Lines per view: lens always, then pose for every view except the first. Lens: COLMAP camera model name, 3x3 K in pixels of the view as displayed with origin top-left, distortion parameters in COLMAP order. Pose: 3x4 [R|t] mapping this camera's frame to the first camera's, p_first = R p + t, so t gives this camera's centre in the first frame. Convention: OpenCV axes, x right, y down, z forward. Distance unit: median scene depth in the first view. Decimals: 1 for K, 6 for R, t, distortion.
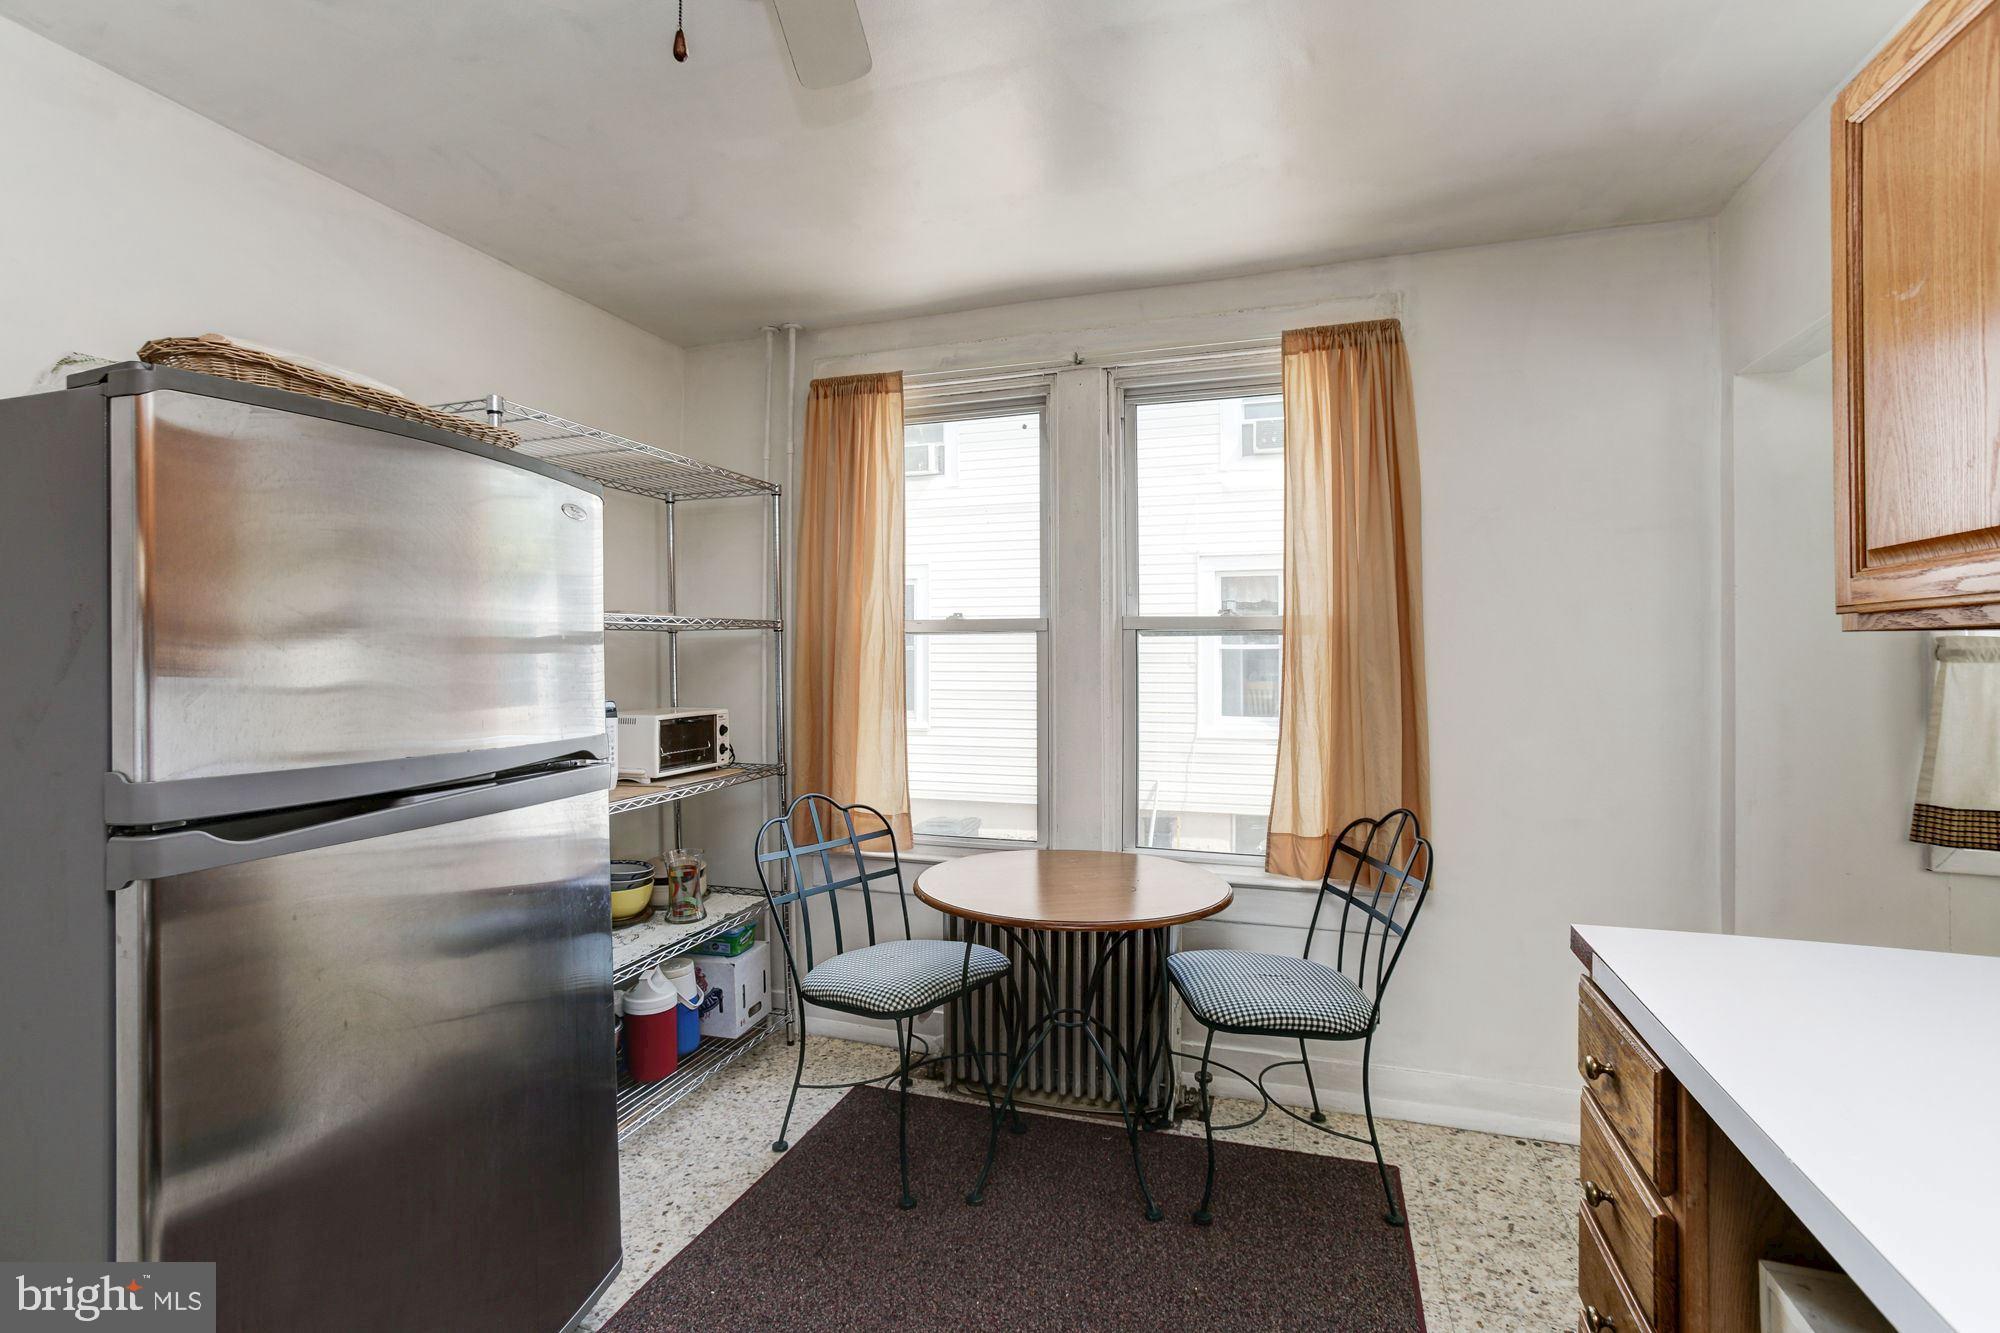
lens RADIAL K [[923.0, 0, 998.0], [0, 923.0, 655.5], [0, 0, 1]] dist [-0.042309, 0.018639]
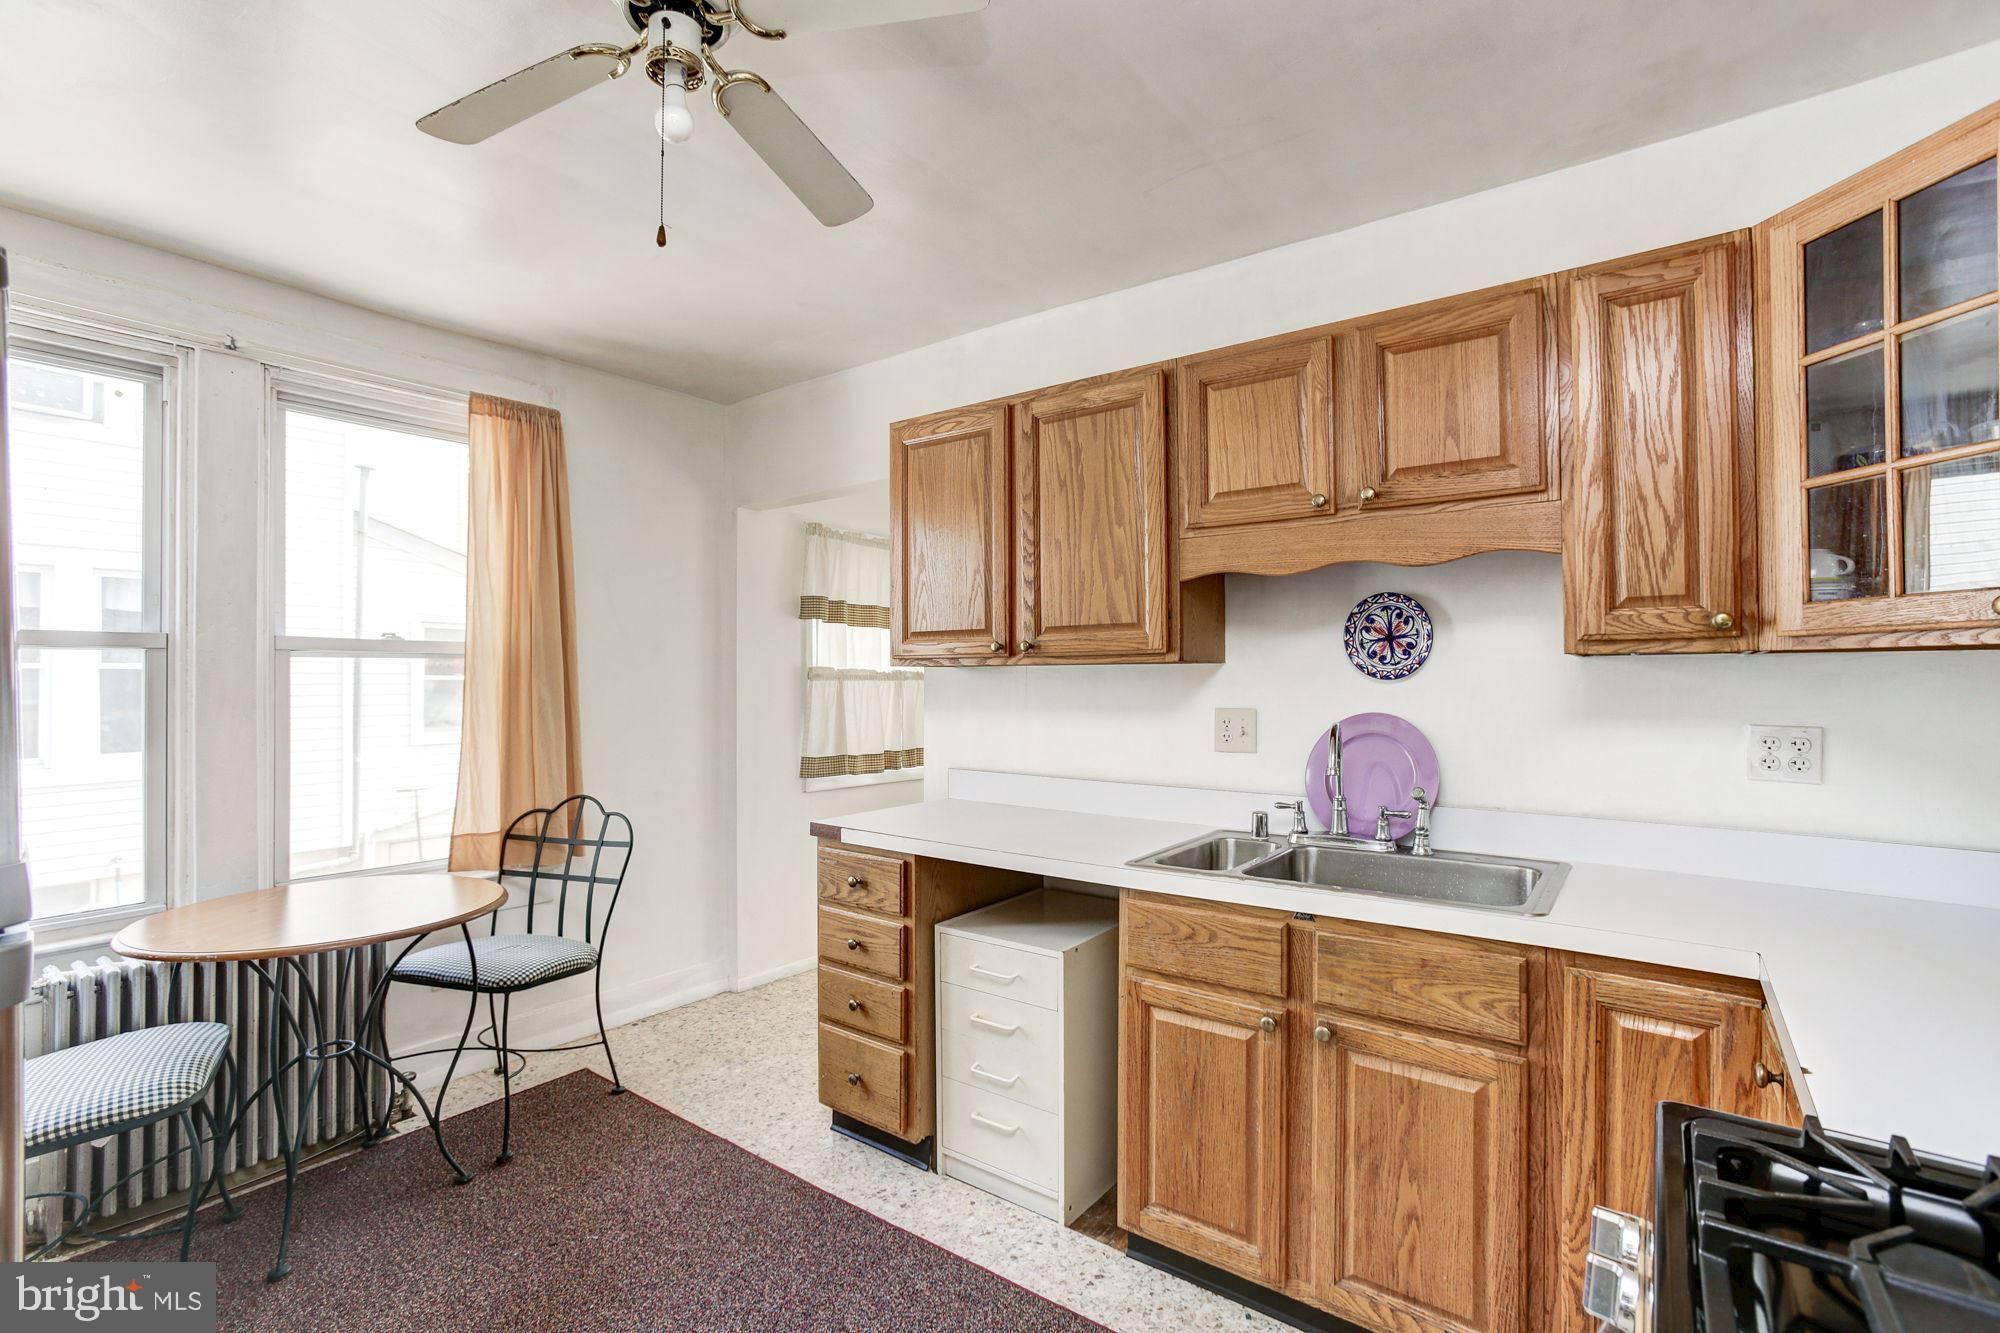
lens RADIAL K [[923.0, 0, 1000.9], [0, 923.0, 673.5], [0, 0, 1]] dist [-0.042309, 0.018639]
pose [[0.307442, 0.002790, 0.951563, -0.559028], [-0.000907, 0.999996, -0.002639, -0.002106], [-0.951566, -0.000051, 0.307443, 0.026935]]
